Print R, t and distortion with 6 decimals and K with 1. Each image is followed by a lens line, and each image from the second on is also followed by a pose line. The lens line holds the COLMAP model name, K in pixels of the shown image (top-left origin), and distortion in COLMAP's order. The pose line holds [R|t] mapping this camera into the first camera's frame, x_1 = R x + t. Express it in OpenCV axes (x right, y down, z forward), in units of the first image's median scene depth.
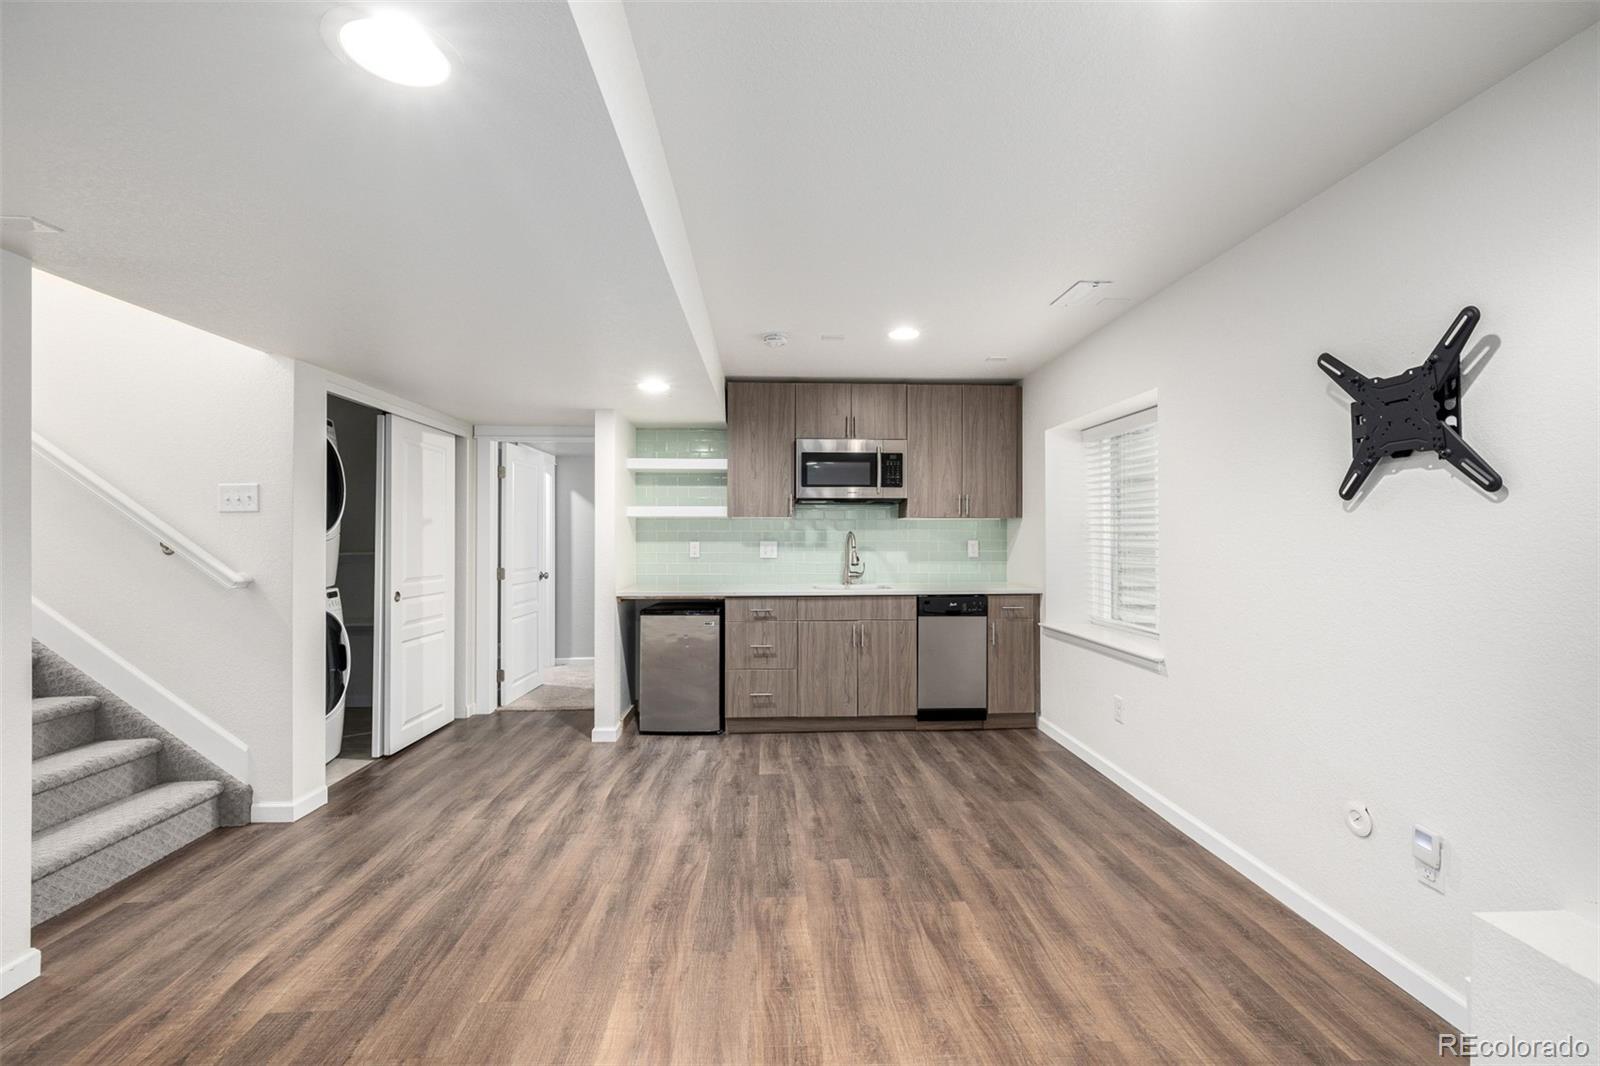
lens RADIAL K [[677.3, 0, 799.2], [0, 677.3, 530.0], [0, 0, 1]] dist [0.004518, -0.000179]
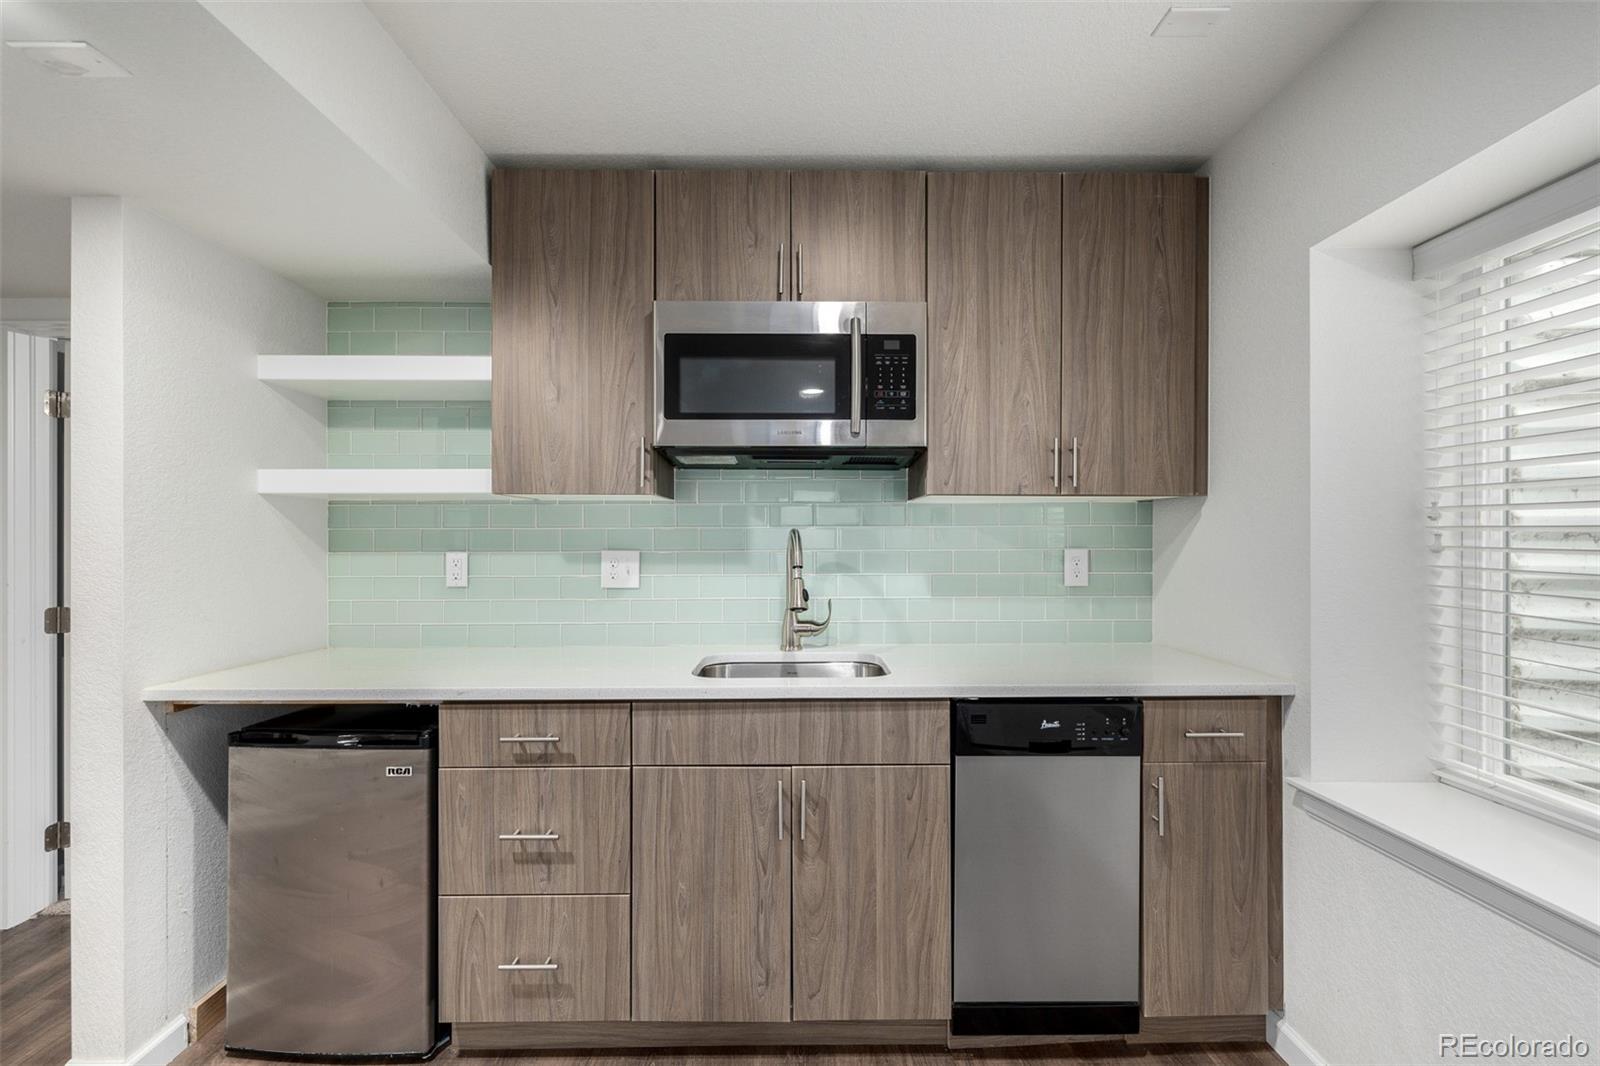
lens RADIAL K [[677.3, 0, 801.8], [0, 677.3, 536.6], [0, 0, 1]] dist [0.004518, -0.000179]
pose [[0.999142, -0.000703, -0.041413, 0.102023], [0.001152, 0.999941, 0.010828, 0.002505], [0.041402, -0.010867, 0.999083, 0.593887]]
